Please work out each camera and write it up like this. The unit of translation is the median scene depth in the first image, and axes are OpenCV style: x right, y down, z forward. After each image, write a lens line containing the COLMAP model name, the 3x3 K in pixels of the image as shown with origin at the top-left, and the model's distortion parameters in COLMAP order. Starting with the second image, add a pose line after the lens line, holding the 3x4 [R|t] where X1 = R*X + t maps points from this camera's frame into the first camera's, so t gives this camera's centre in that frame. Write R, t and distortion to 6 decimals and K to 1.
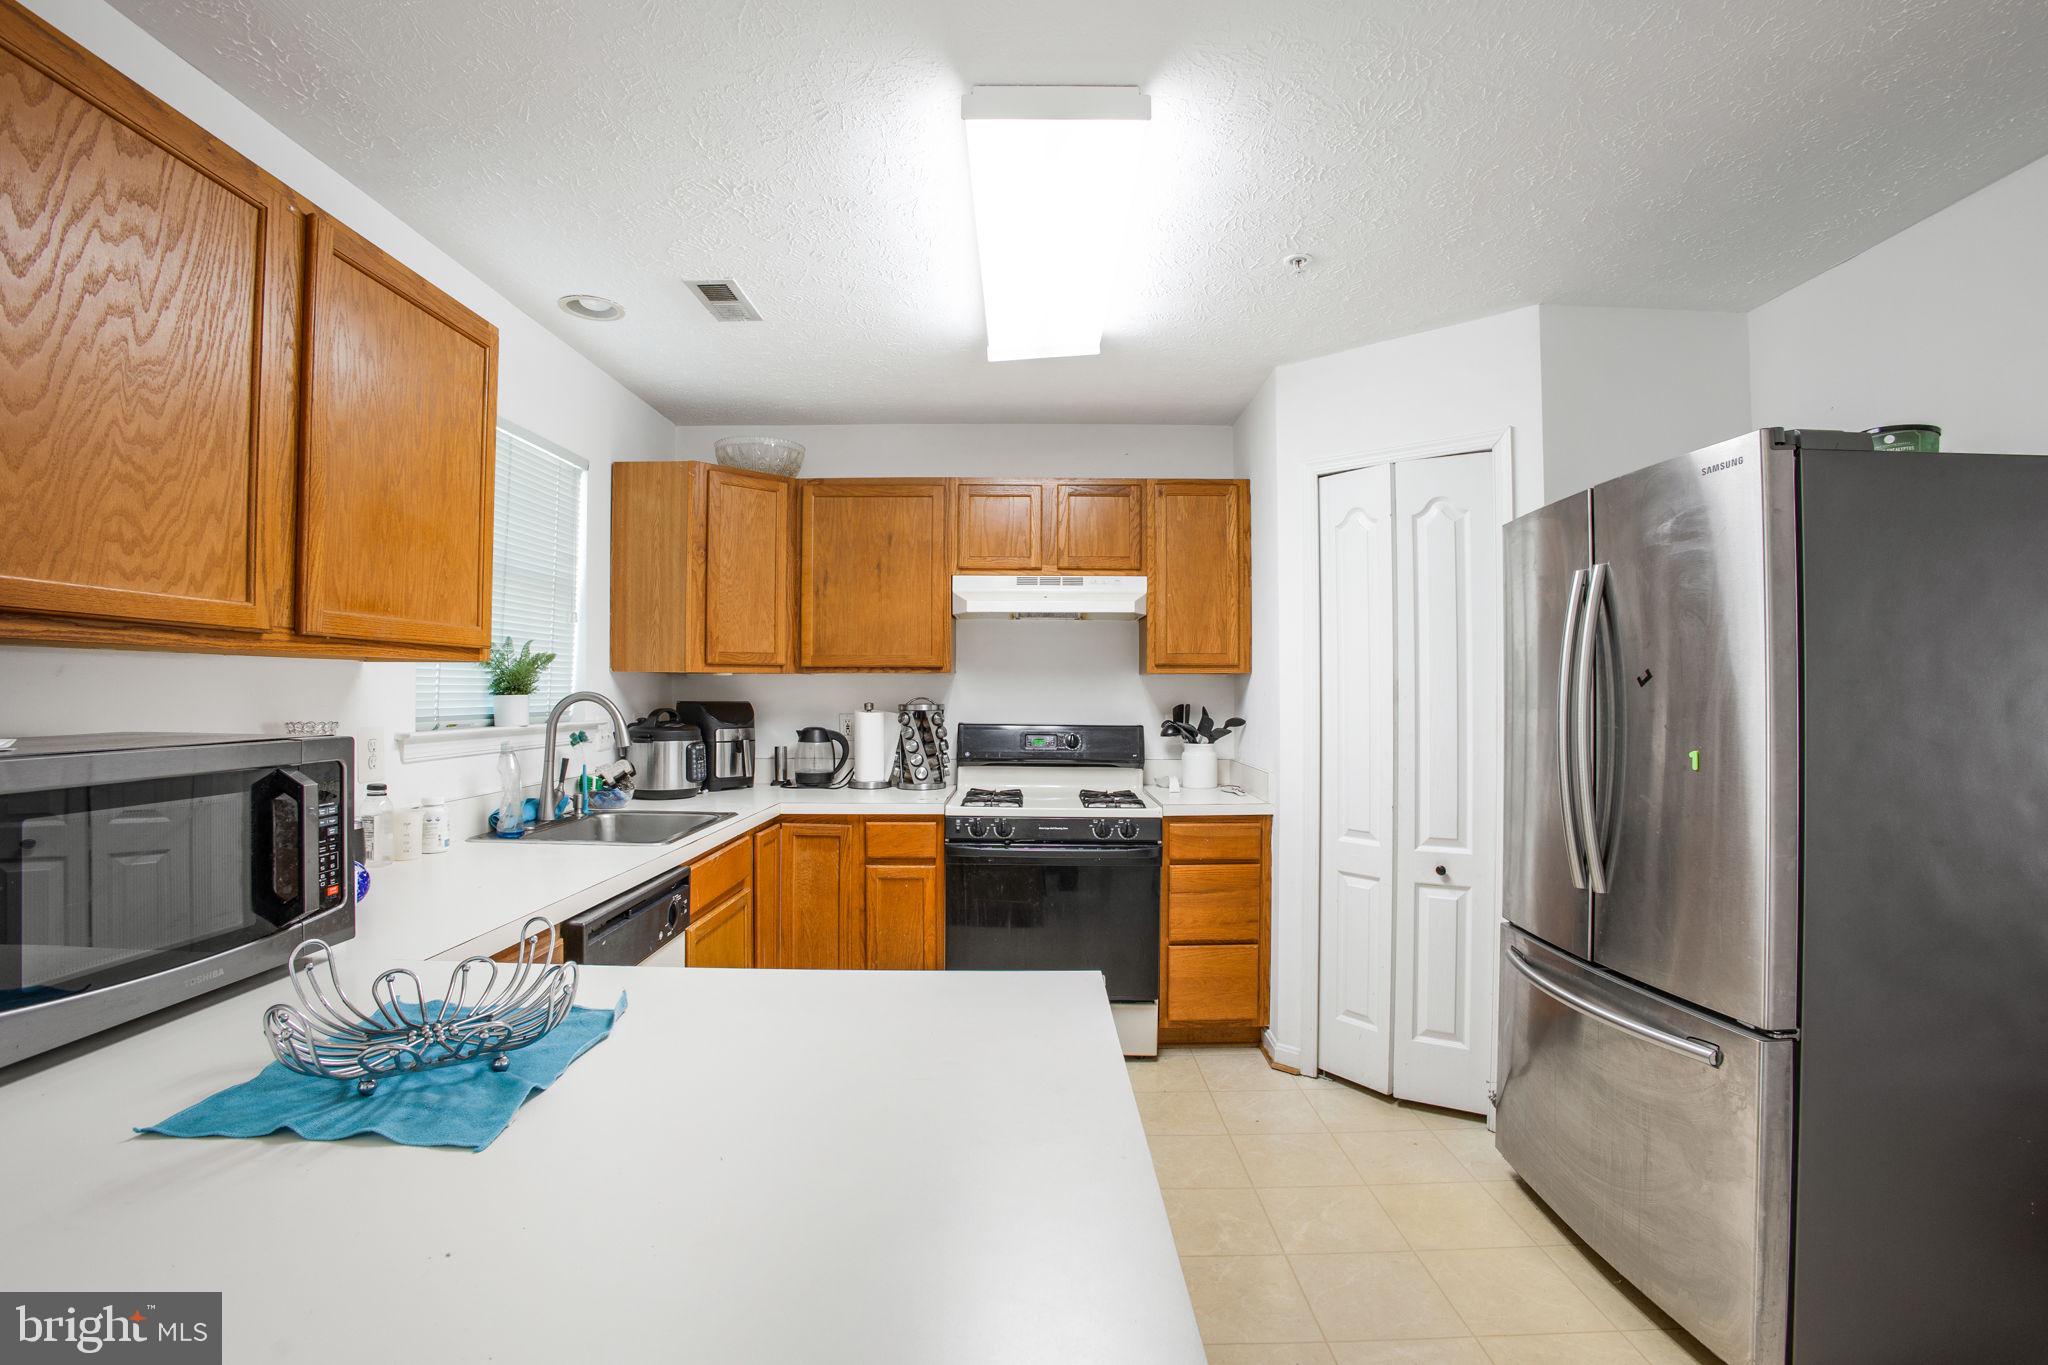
lens RADIAL K [[956.6, 0, 1028.1], [0, 956.6, 680.8], [0, 0, 1]] dist [-0.094821, 0.018997]
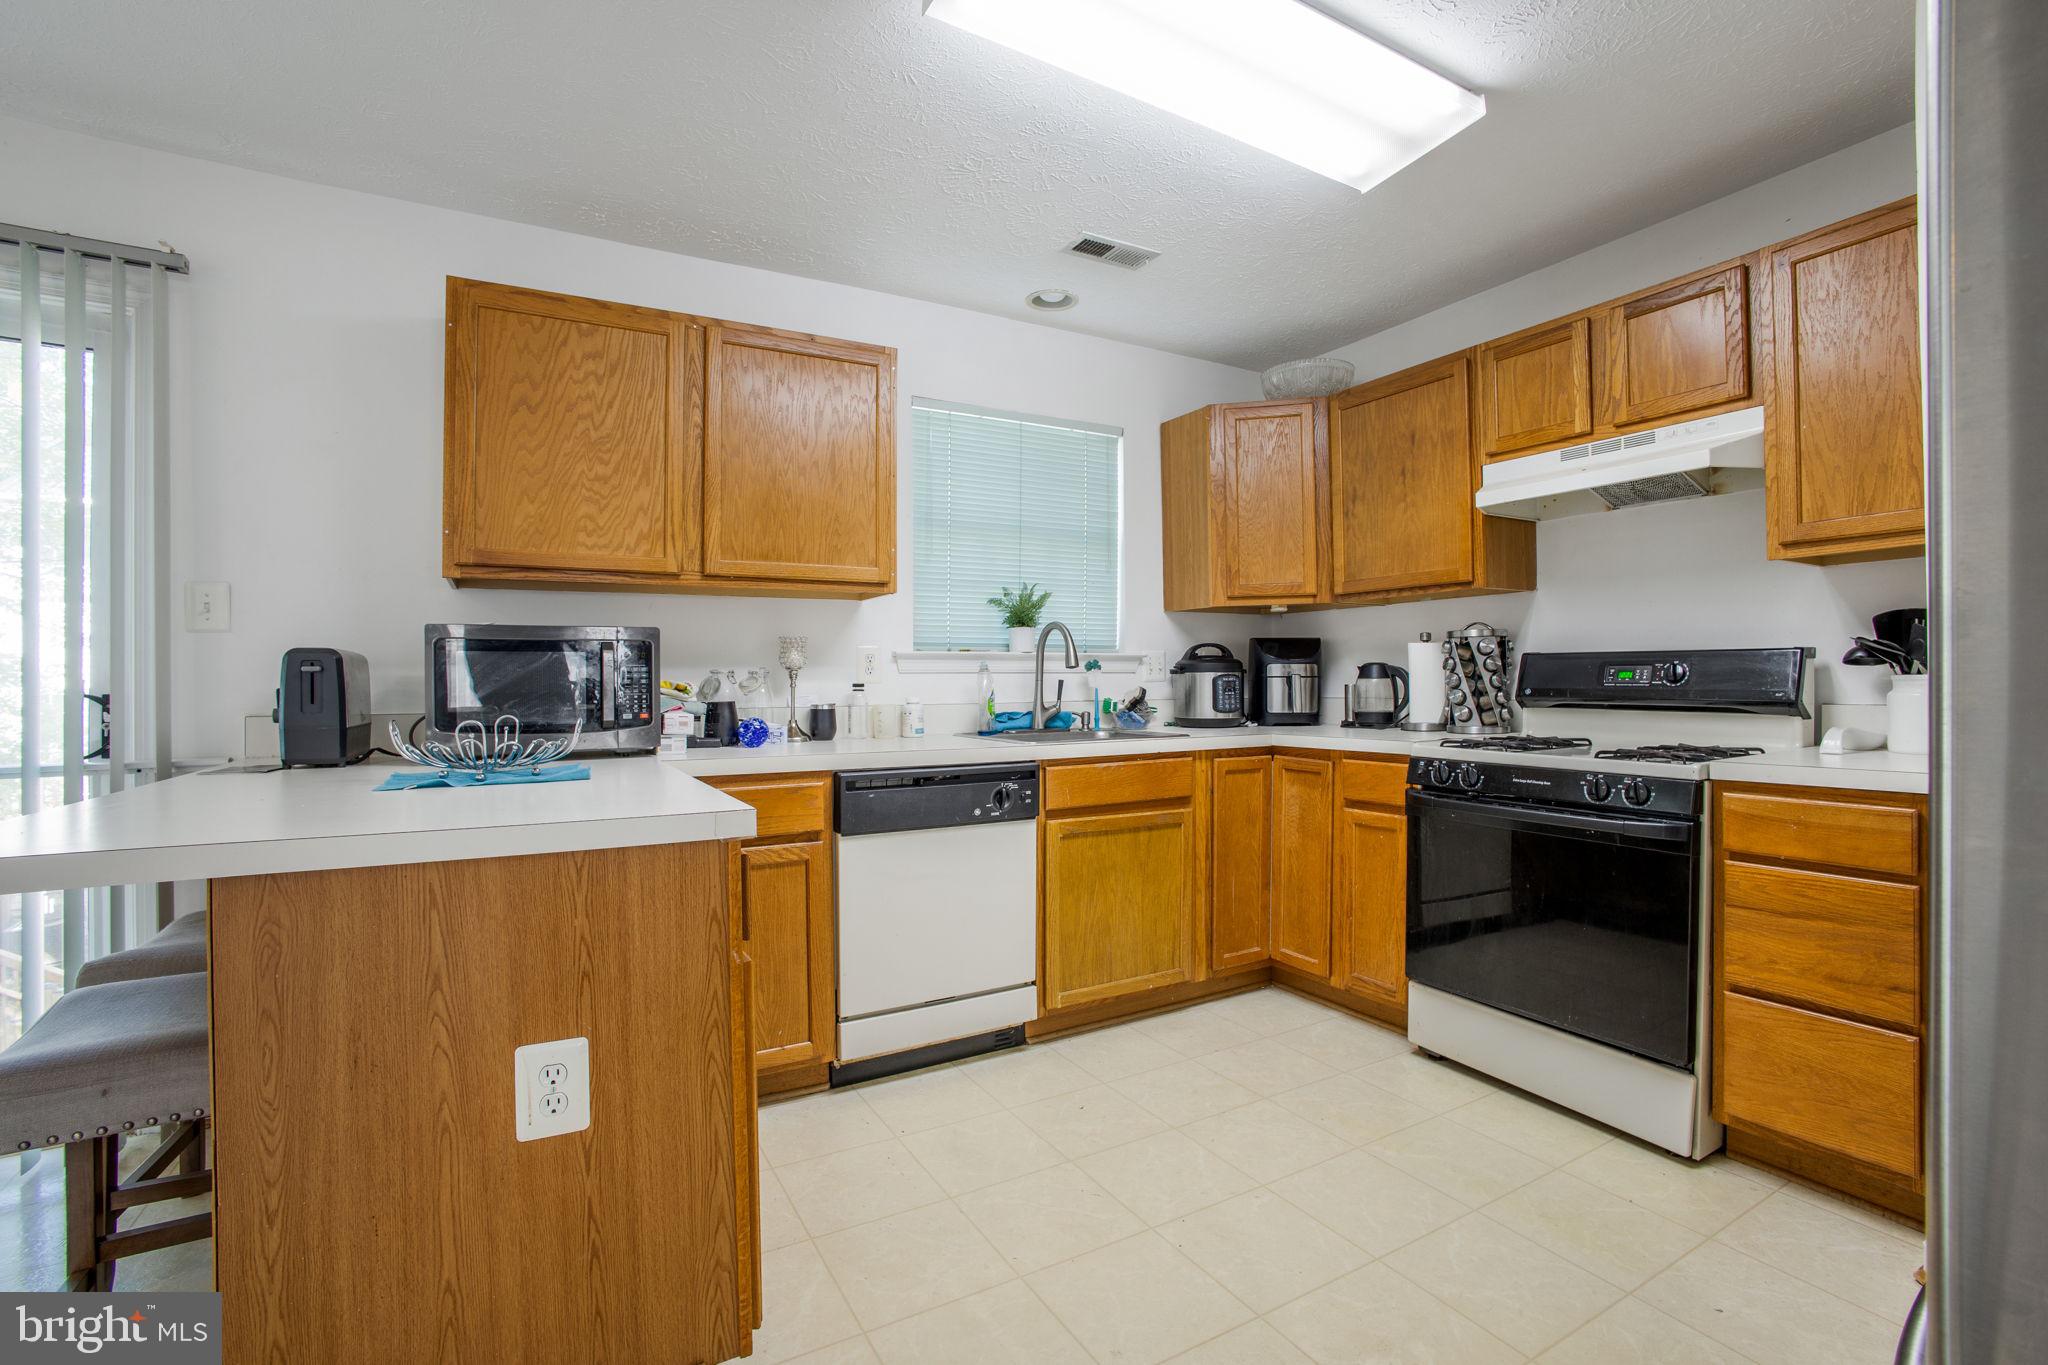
lens RADIAL K [[920.2, 0, 993.2], [0, 920.2, 677.4], [0, 0, 1]] dist [-0.108112, 0.033567]
pose [[0.457170, -0.010591, -0.889316, 0.430361], [0.014502, 0.999885, -0.004453, 0.070390], [0.889261, -0.010861, 0.457271, 0.320123]]
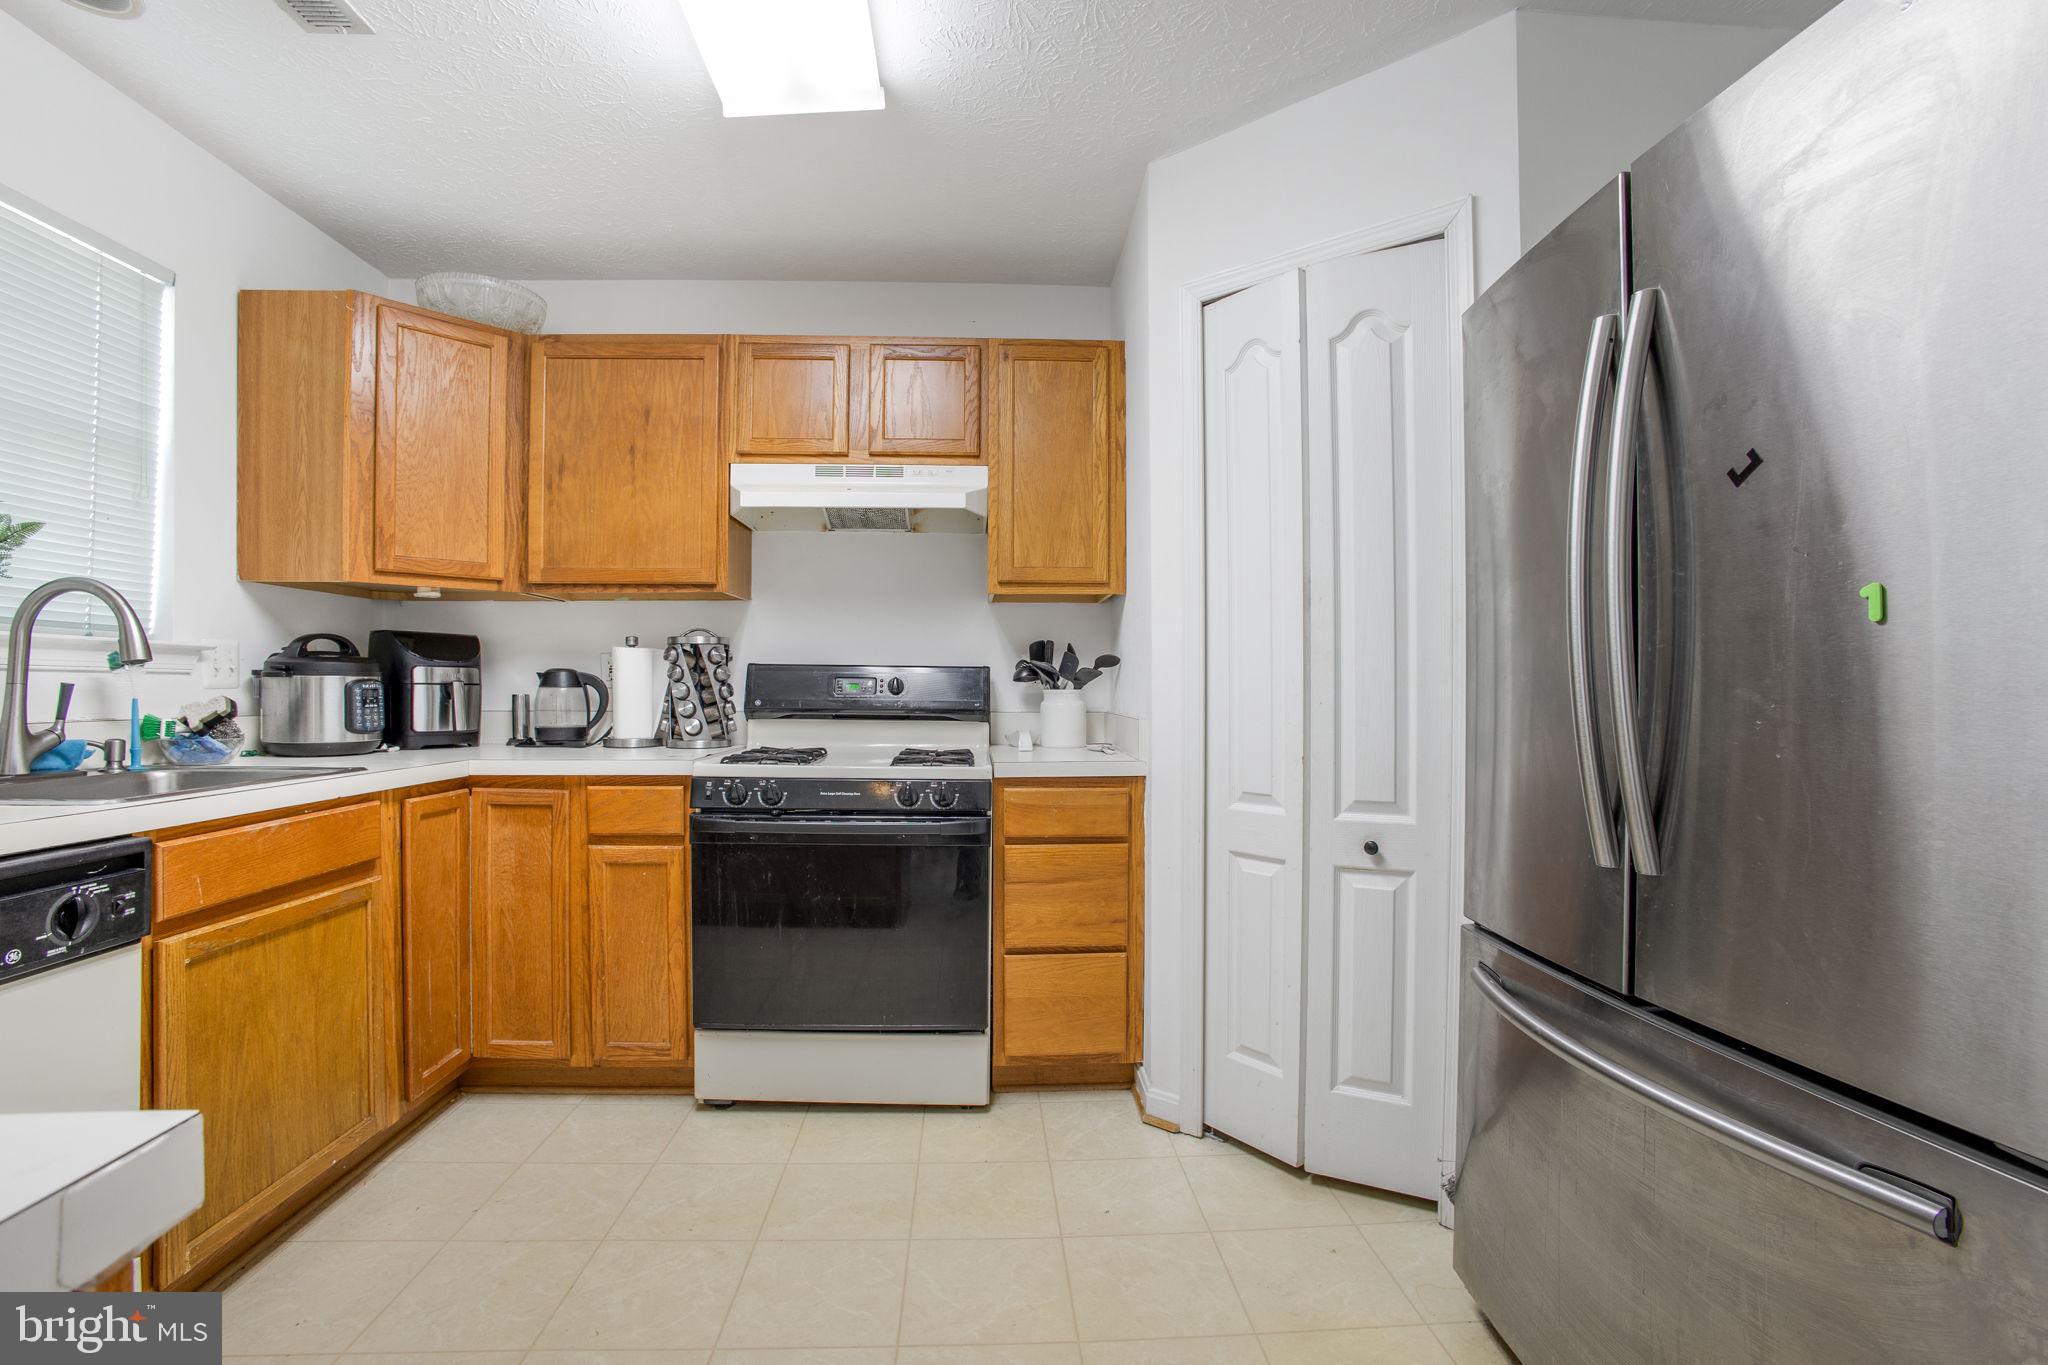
lens RADIAL K [[925.0, 0, 1029.8], [0, 925.0, 693.7], [0, 0, 1]] dist [-0.087647, 0.033755]
pose [[0.998781, 0.000370, 0.049352, 0.132669], [-0.000913, 0.999939, 0.010980, 0.069584], [-0.049345, -0.011012, 0.998721, 0.290317]]
